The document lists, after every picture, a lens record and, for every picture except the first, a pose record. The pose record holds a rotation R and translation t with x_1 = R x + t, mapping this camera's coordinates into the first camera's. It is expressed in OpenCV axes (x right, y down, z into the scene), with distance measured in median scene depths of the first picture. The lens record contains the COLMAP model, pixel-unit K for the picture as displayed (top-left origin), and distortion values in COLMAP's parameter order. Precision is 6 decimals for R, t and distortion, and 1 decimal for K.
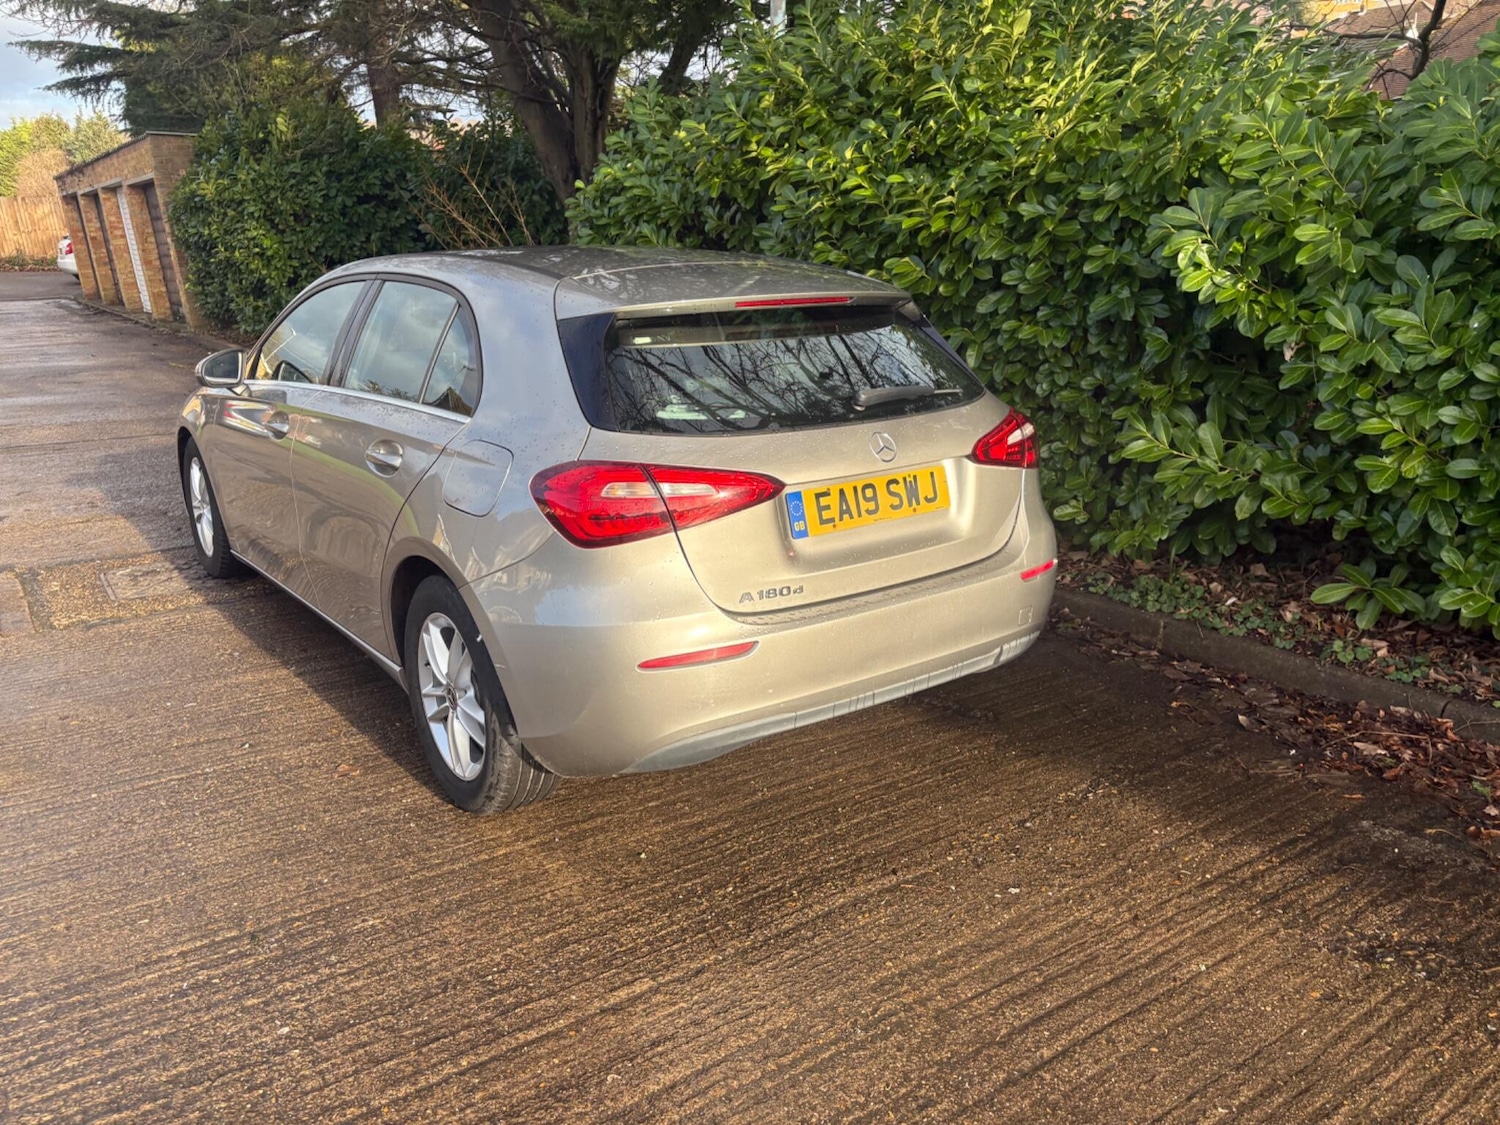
lens RADIAL K [[1101.1, 0, 771.5], [0, 1101.1, 580.1], [0, 0, 1]] dist [0.017151, -0.000666]
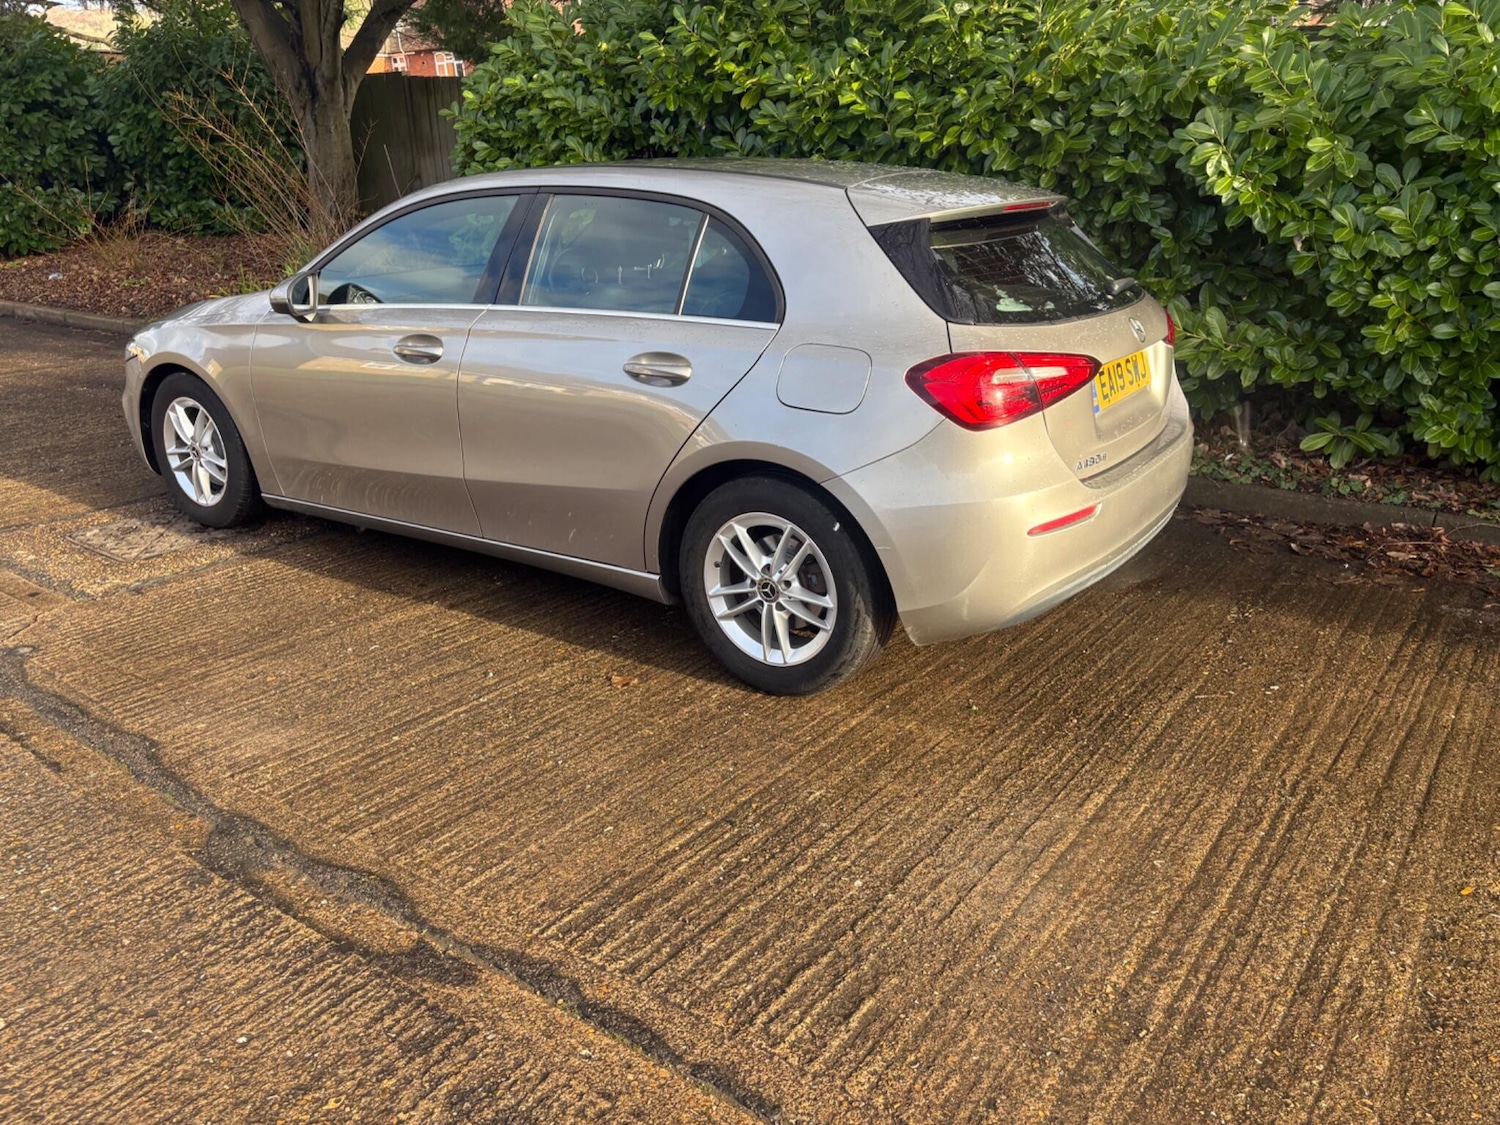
lens RADIAL K [[1105.3, 0, 751.5], [0, 1105.3, 540.2], [0, 0, 1]] dist [0.022766, -0.001242]
pose [[0.952522, -0.101095, 0.287195, -0.486019], [0.090614, 0.994651, 0.049589, 0.002845], [-0.290672, -0.021211, 0.956588, -0.006660]]
